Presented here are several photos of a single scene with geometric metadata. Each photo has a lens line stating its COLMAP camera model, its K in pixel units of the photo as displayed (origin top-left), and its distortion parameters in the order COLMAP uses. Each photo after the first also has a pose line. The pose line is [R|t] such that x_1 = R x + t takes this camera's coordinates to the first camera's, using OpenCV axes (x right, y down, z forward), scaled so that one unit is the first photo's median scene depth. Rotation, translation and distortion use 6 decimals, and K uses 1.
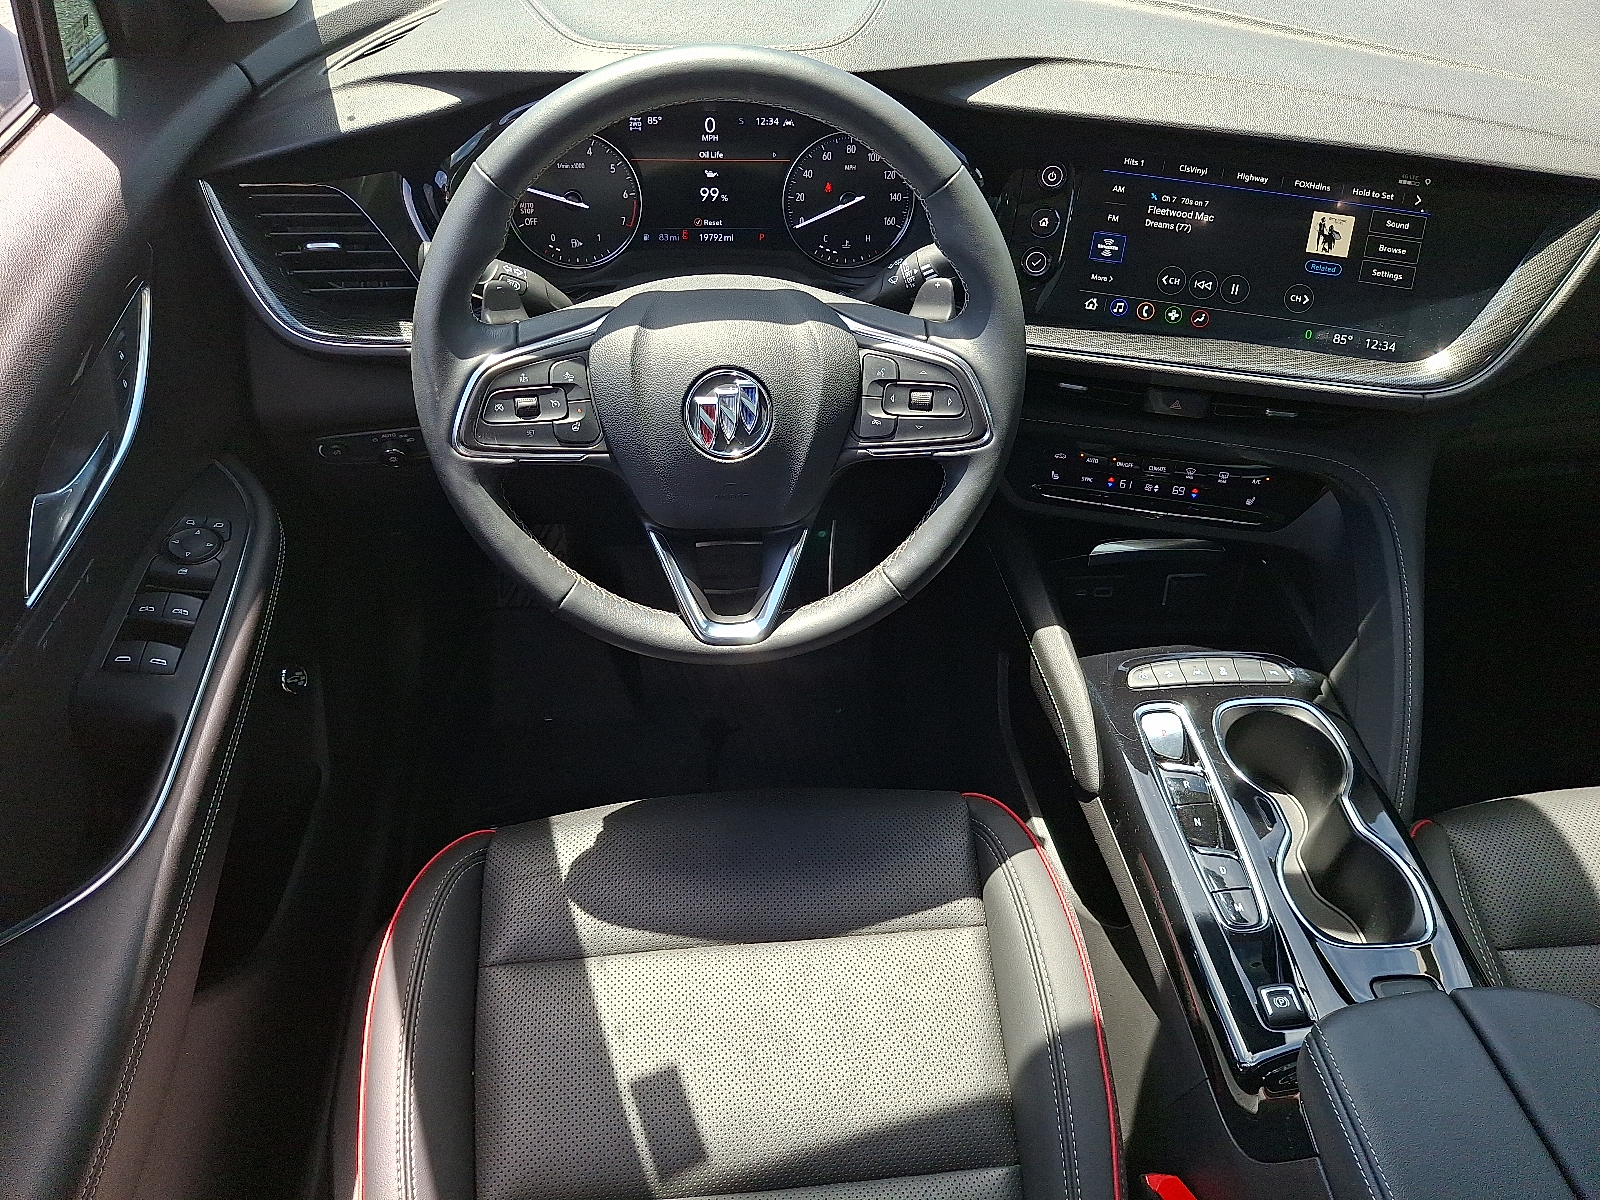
lens RADIAL K [[1180.9, 0, 800.0], [0, 1180.9, 600.0], [0, 0, 1]] dist [0.141017, -0.287660]
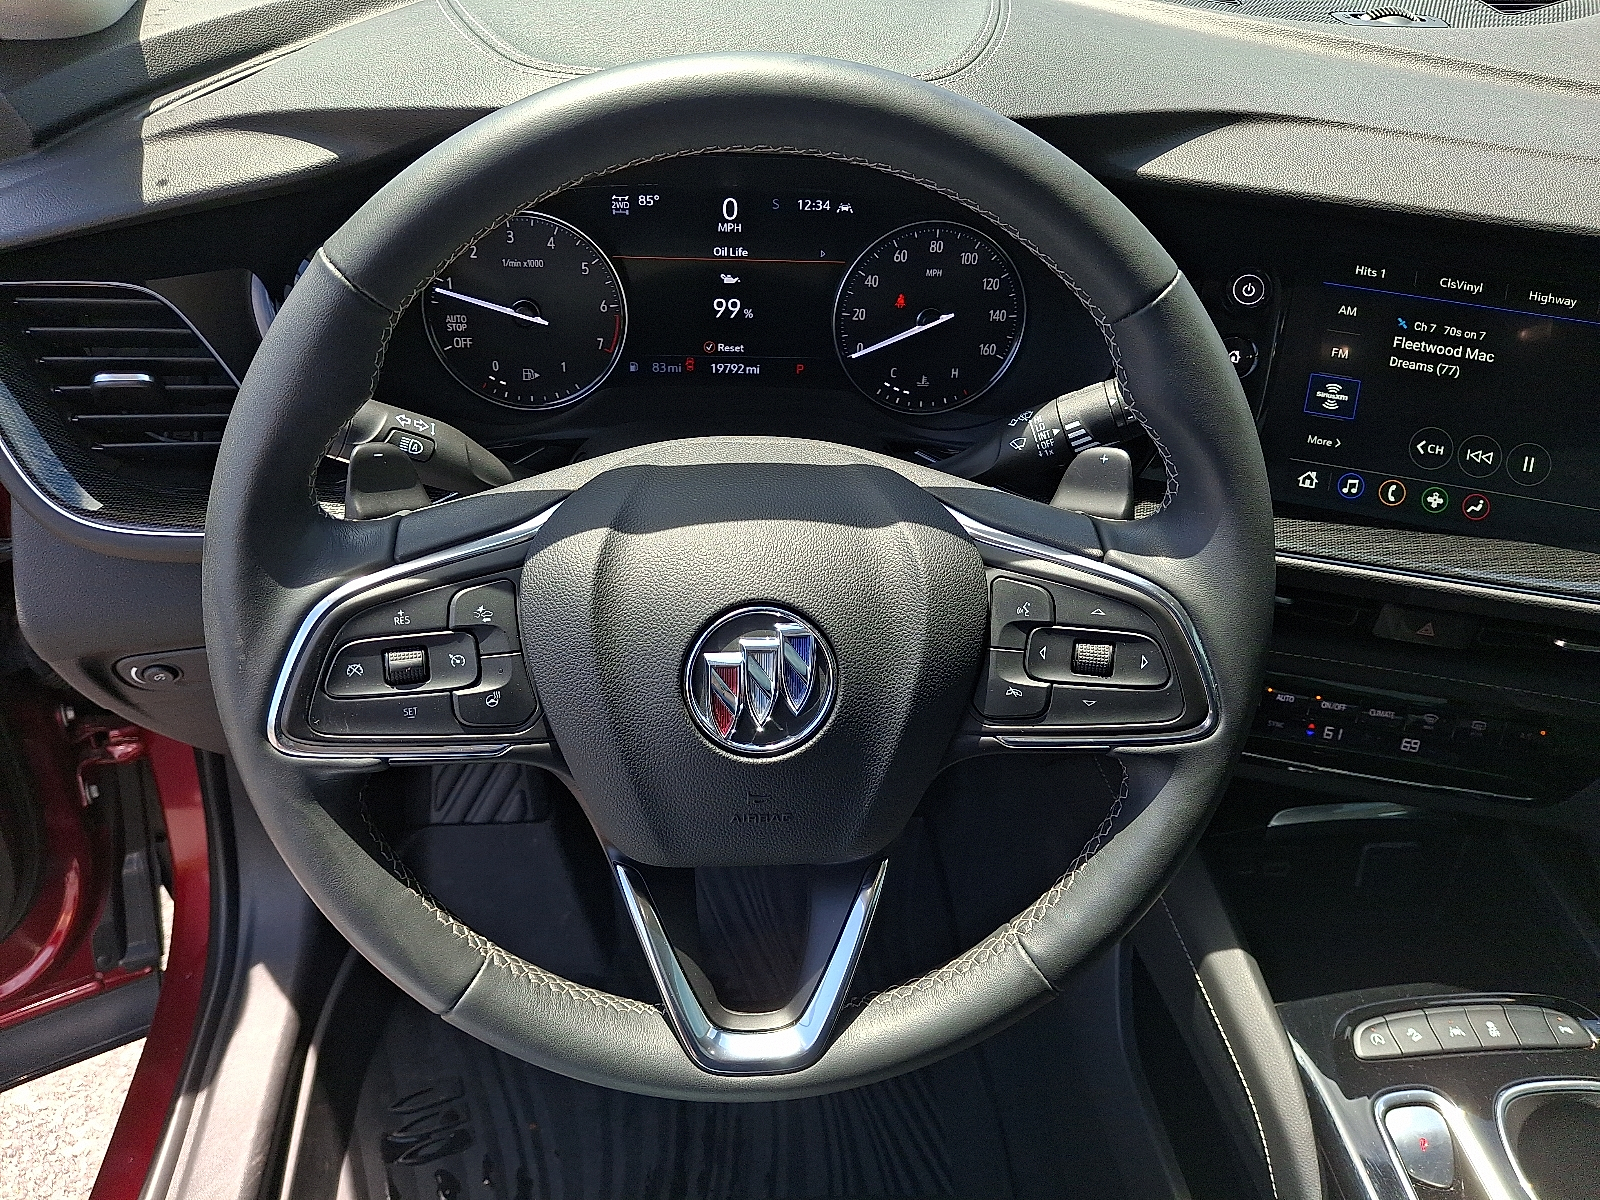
lens RADIAL K [[1129.2, 0, 800.0], [0, 1129.2, 600.0], [0, 0, 1]] dist [0.100086, -0.183335]
pose [[0.999846, 0.014019, 0.010603, -0.045538], [-0.013196, 0.997161, -0.074134, -0.147988], [-0.011612, 0.073983, 0.997192, 0.430748]]
